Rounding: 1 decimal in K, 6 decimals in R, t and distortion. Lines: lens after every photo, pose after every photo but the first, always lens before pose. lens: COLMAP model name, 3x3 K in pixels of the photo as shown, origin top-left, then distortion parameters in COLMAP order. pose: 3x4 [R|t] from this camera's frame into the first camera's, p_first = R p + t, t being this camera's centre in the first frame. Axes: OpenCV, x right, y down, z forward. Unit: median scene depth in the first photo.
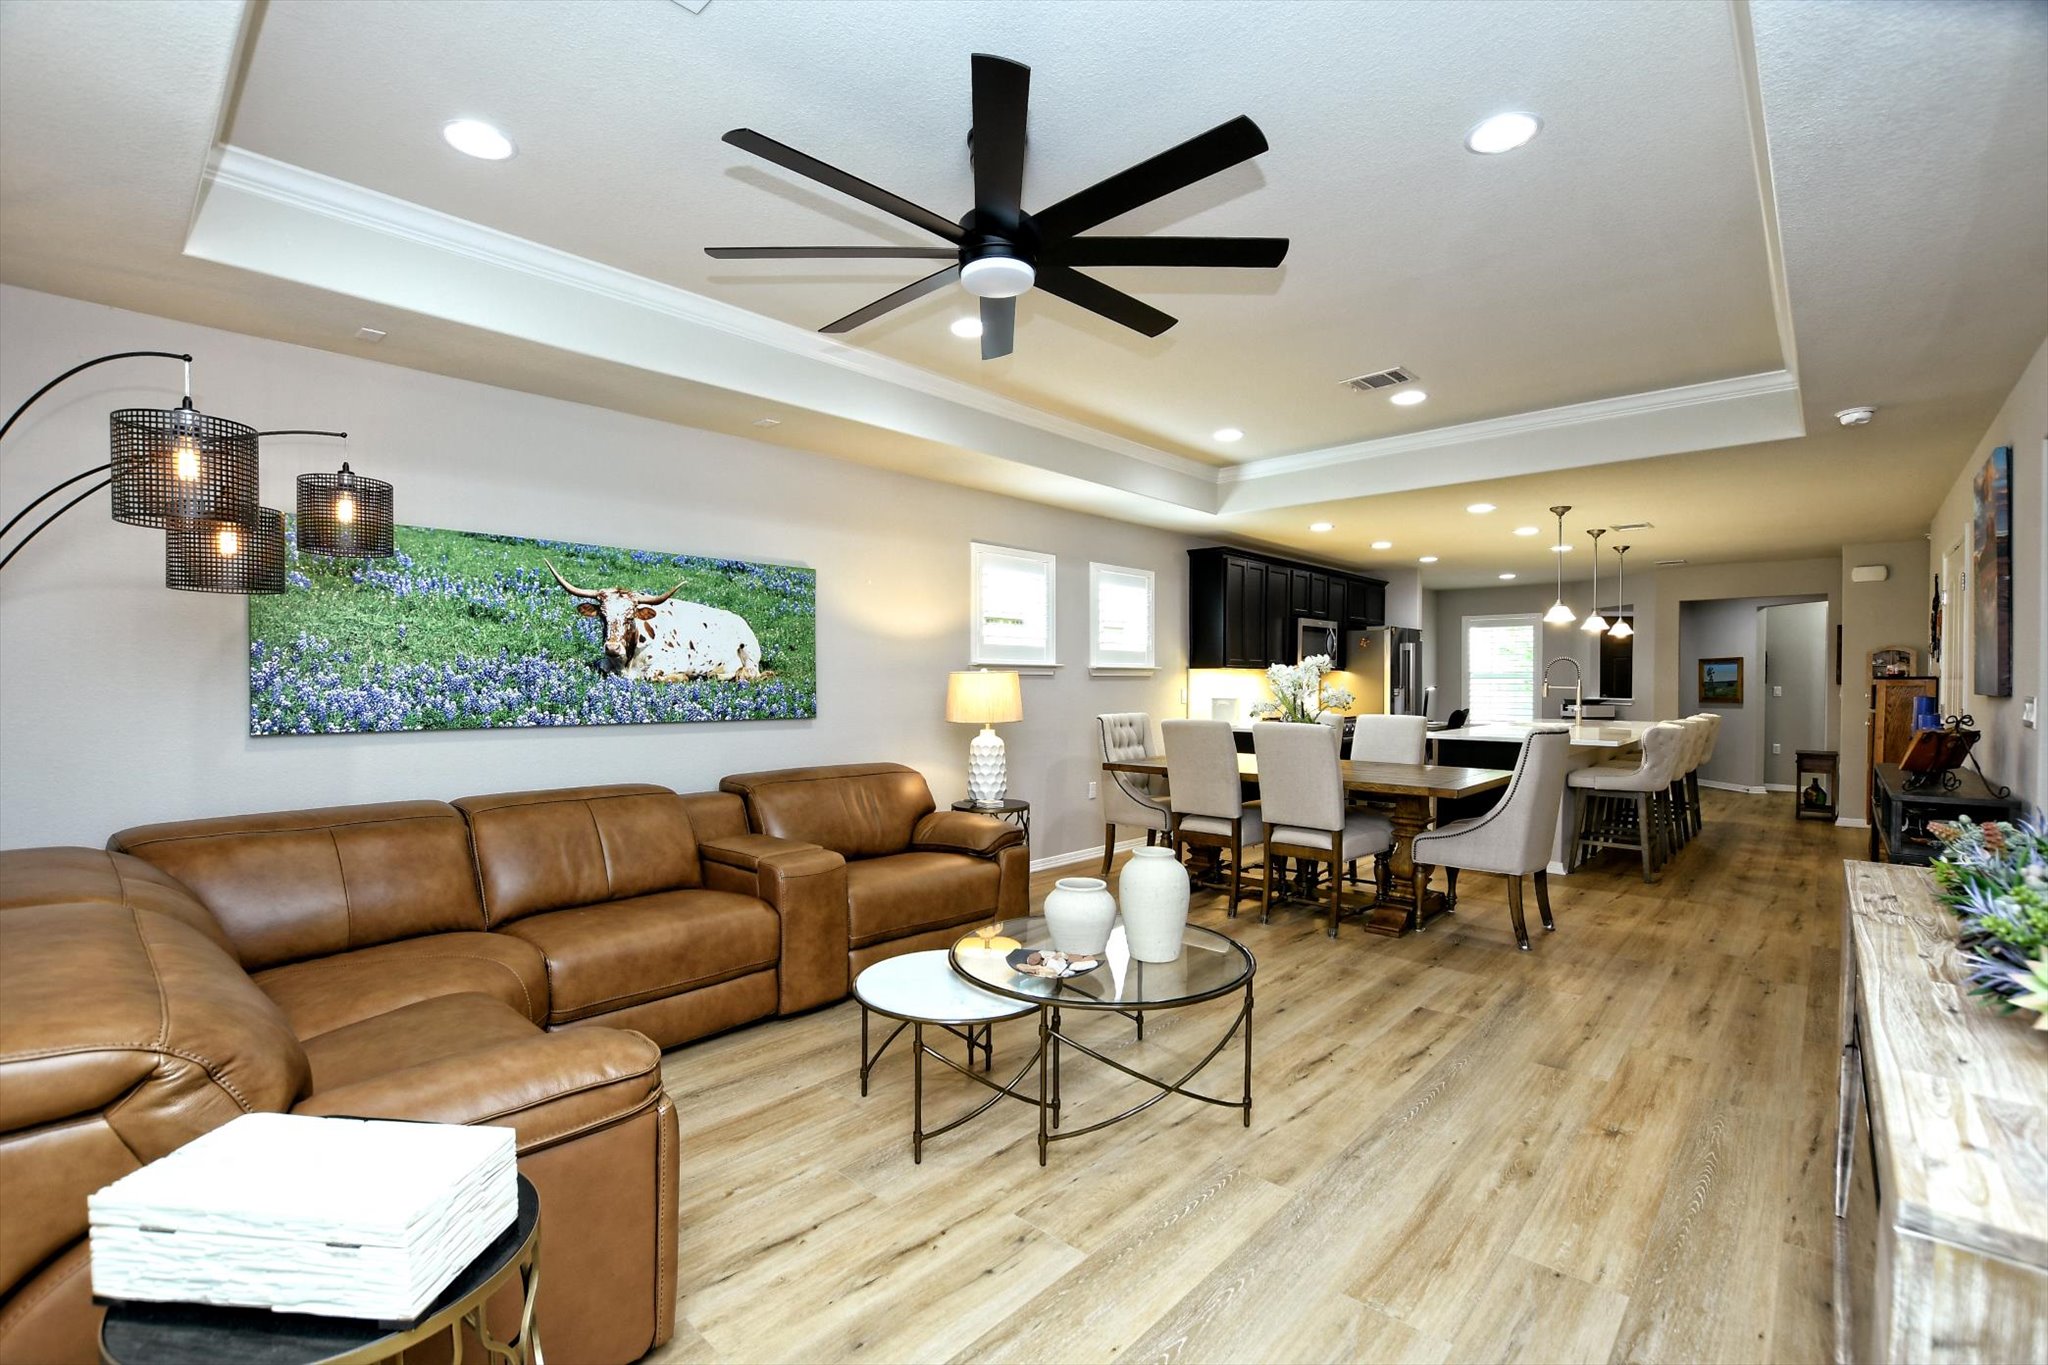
lens RADIAL K [[906.3, 0, 1004.1], [0, 906.3, 701.6], [0, 0, 1]] dist [-0.033516, 0.004608]
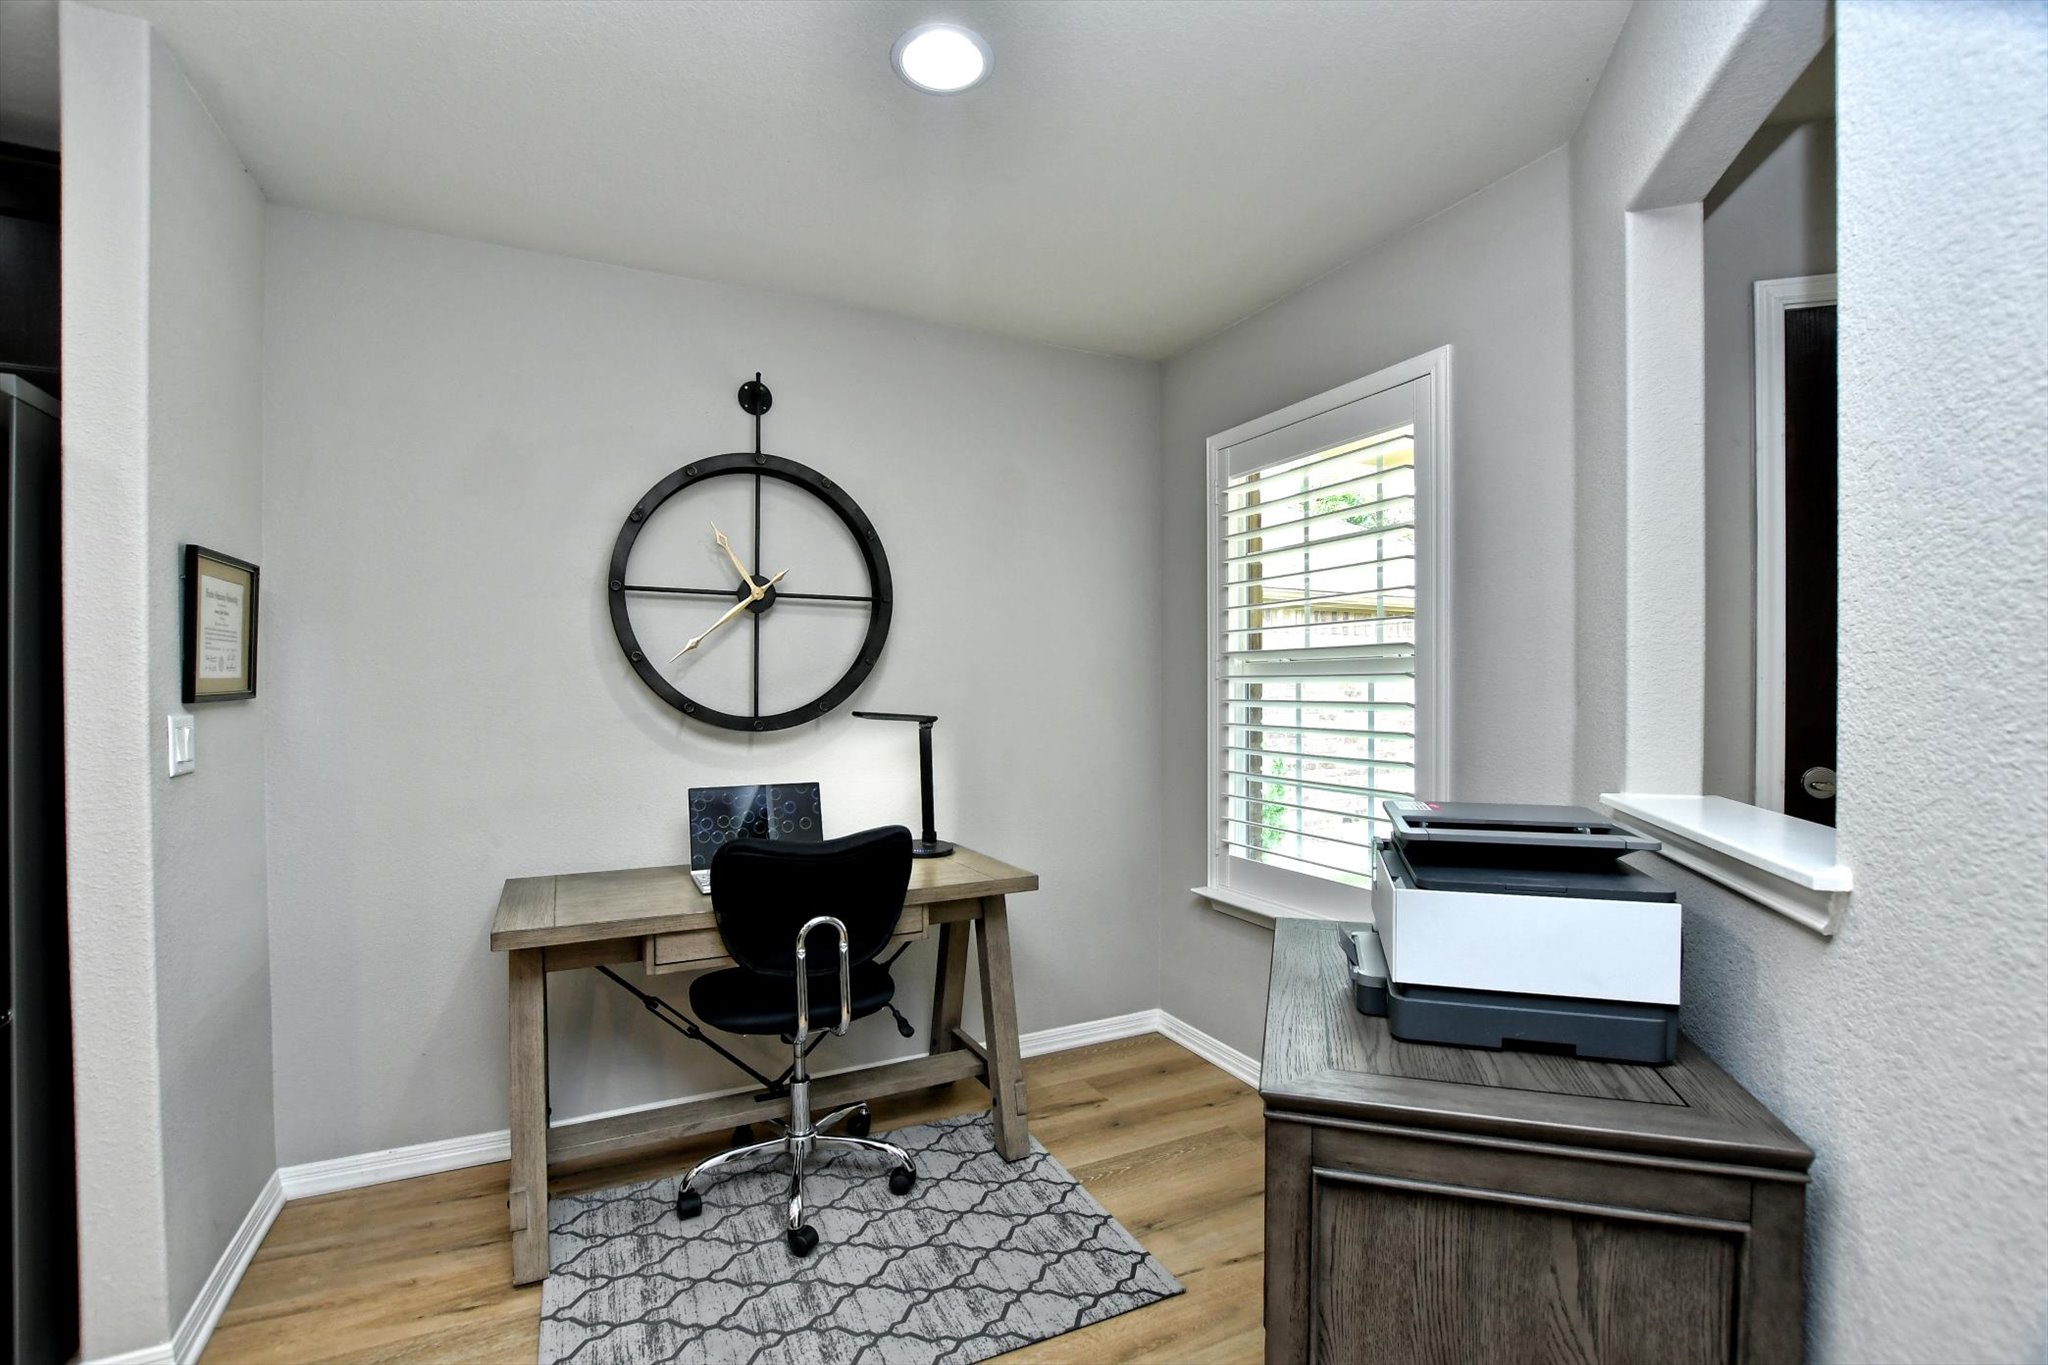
lens RADIAL K [[906.3, 0, 1014.8], [0, 906.3, 699.7], [0, 0, 1]] dist [-0.033516, 0.004608]
pose [[0.934375, 0.003227, -0.356278, 1.412337], [-0.007098, 0.999929, -0.009560, -0.042713], [0.356222, 0.011462, 0.934331, 1.897425]]
